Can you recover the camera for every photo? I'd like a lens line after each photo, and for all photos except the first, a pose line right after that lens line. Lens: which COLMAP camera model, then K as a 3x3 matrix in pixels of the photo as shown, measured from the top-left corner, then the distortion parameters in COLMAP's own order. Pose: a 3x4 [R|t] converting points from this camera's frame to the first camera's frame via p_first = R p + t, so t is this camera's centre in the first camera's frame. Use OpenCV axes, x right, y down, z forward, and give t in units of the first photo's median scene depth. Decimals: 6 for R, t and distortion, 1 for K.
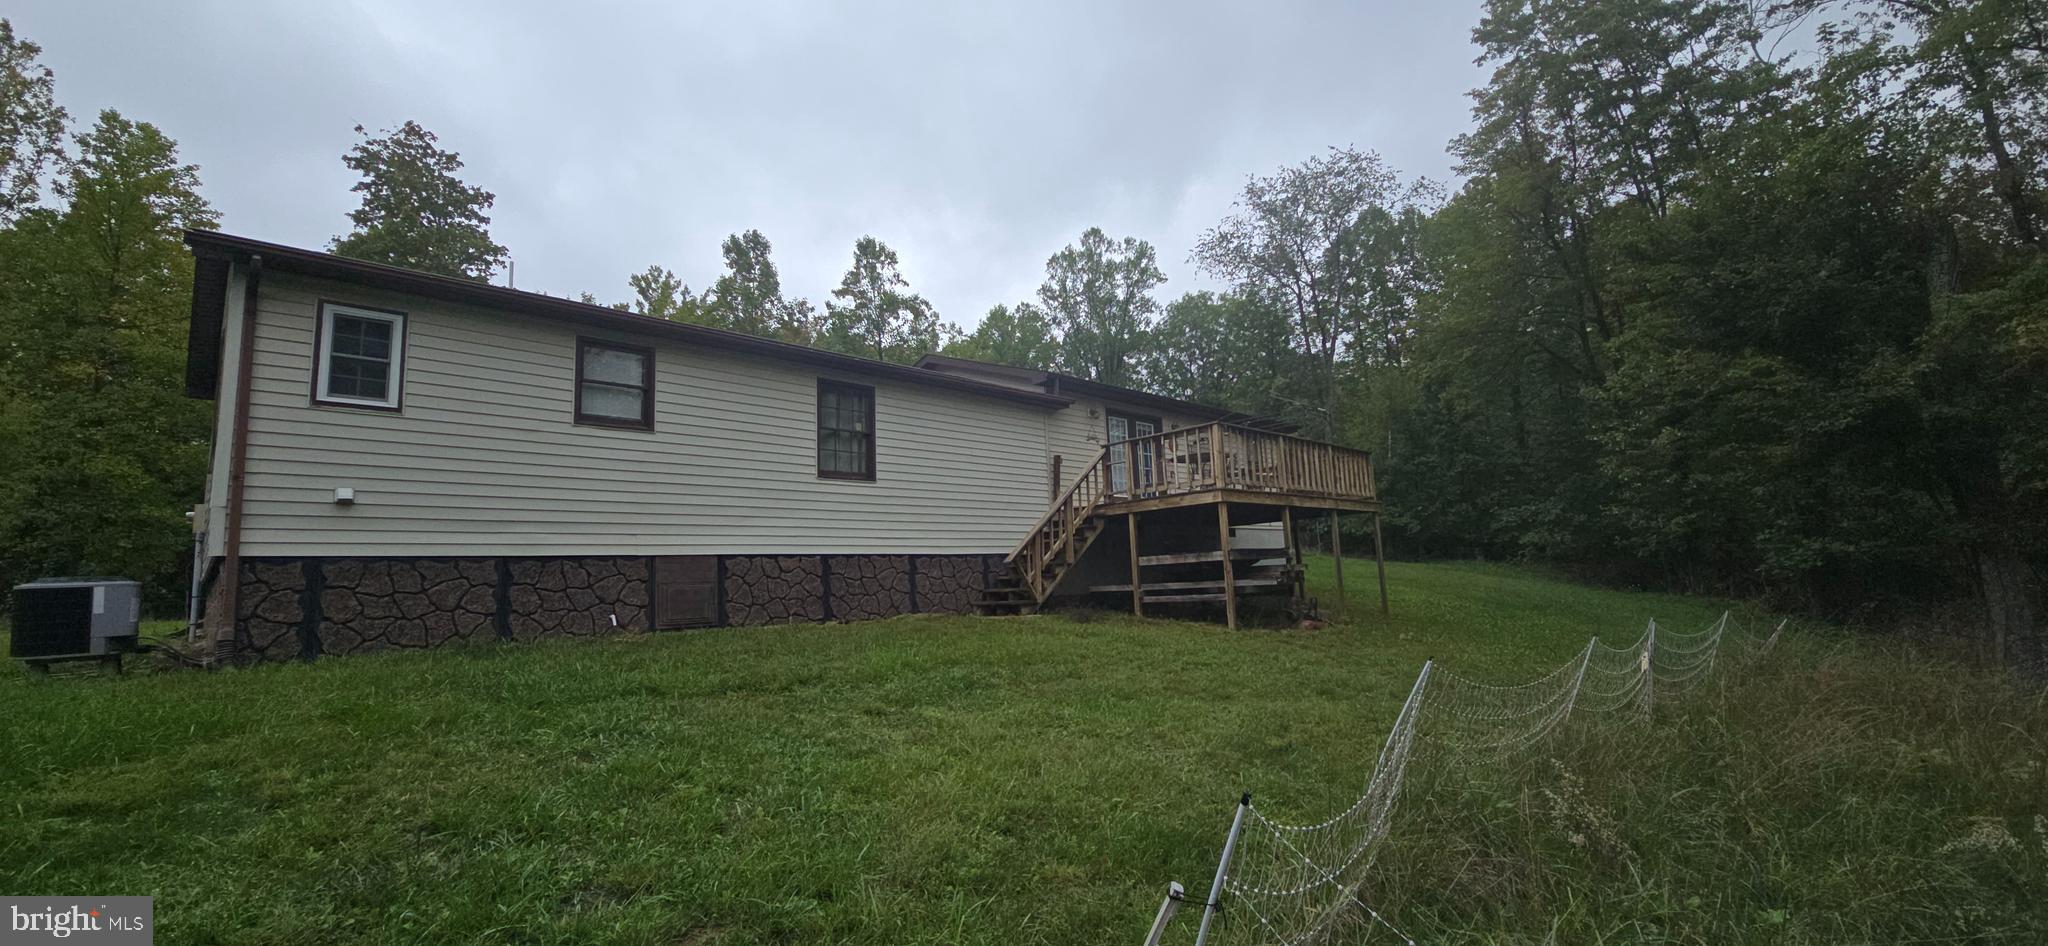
lens RADIAL K [[821.6, 0, 1000.9], [0, 821.6, 431.9], [0, 0, 1]] dist [0.020698, -0.010174]
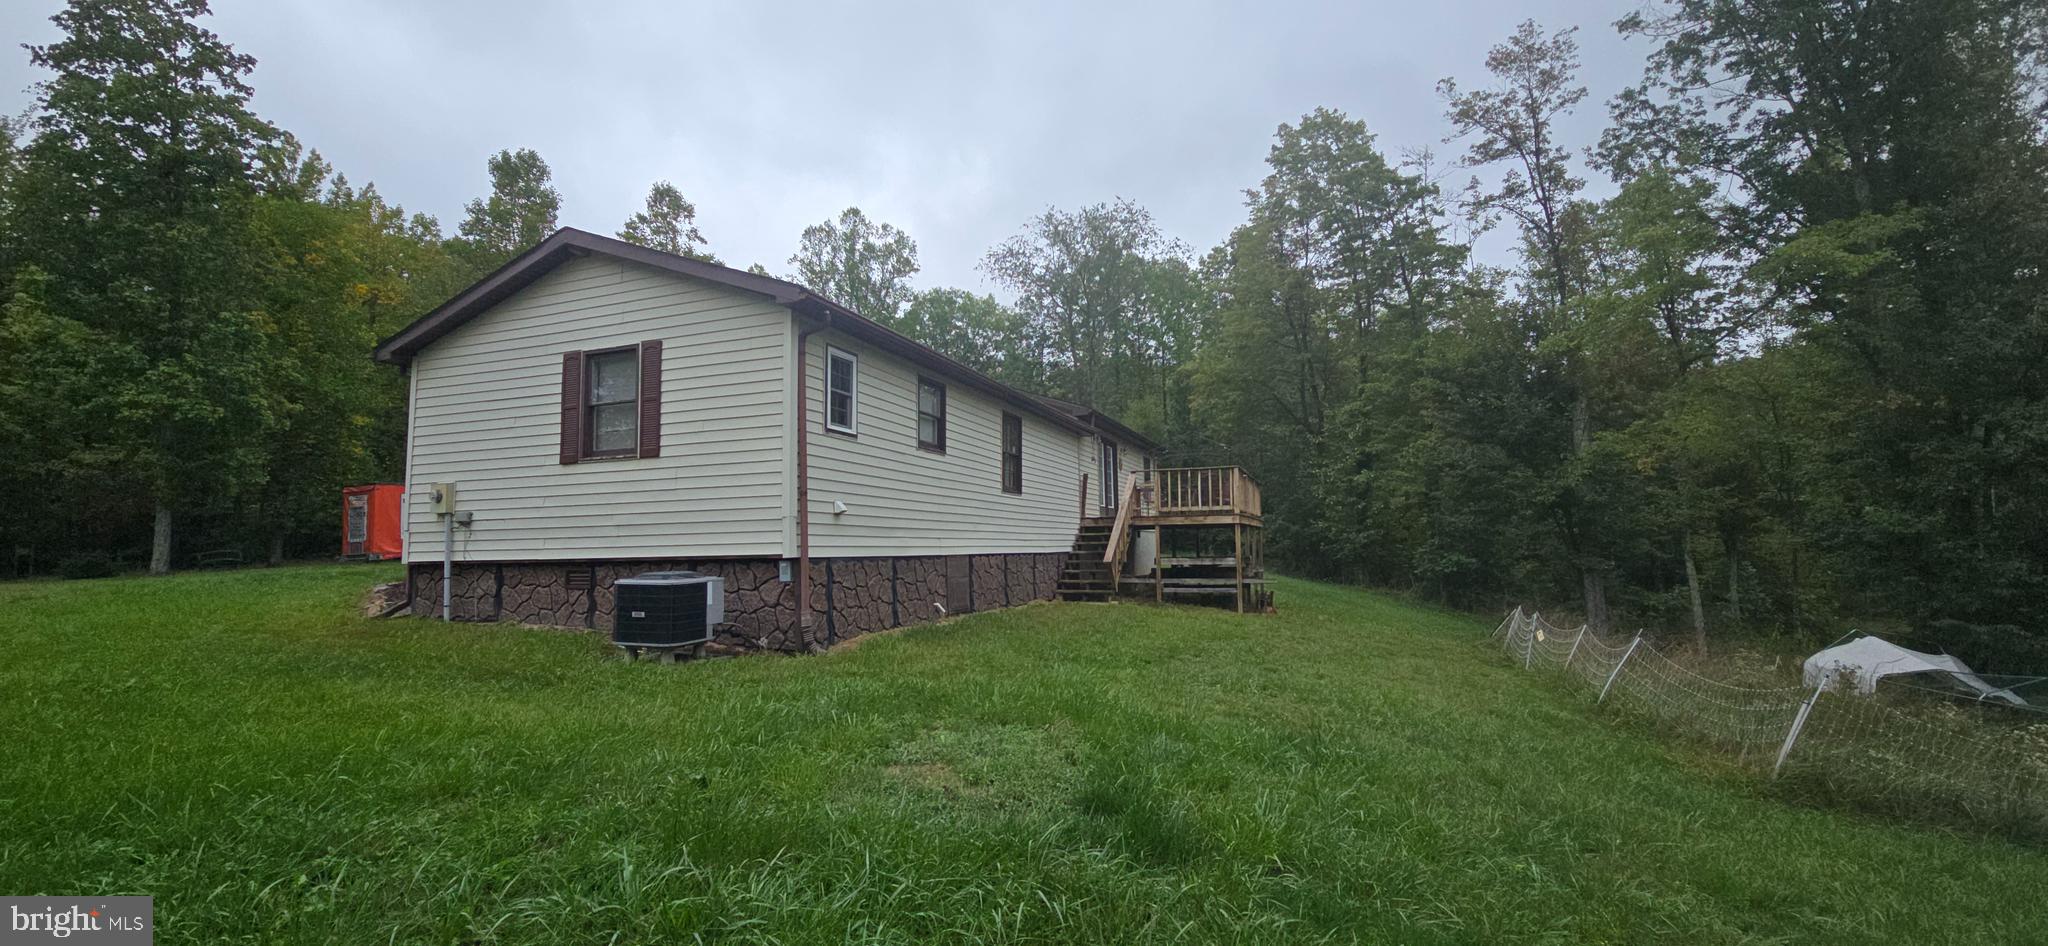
lens RADIAL K [[821.6, 0, 1000.9], [0, 821.6, 431.9], [0, 0, 1]] dist [0.020698, -0.010174]
pose [[0.912826, 0.091924, 0.397868, -0.561439], [-0.106749, 0.994170, 0.015218, -0.040923], [-0.394149, -0.056363, 0.917317, -0.103452]]
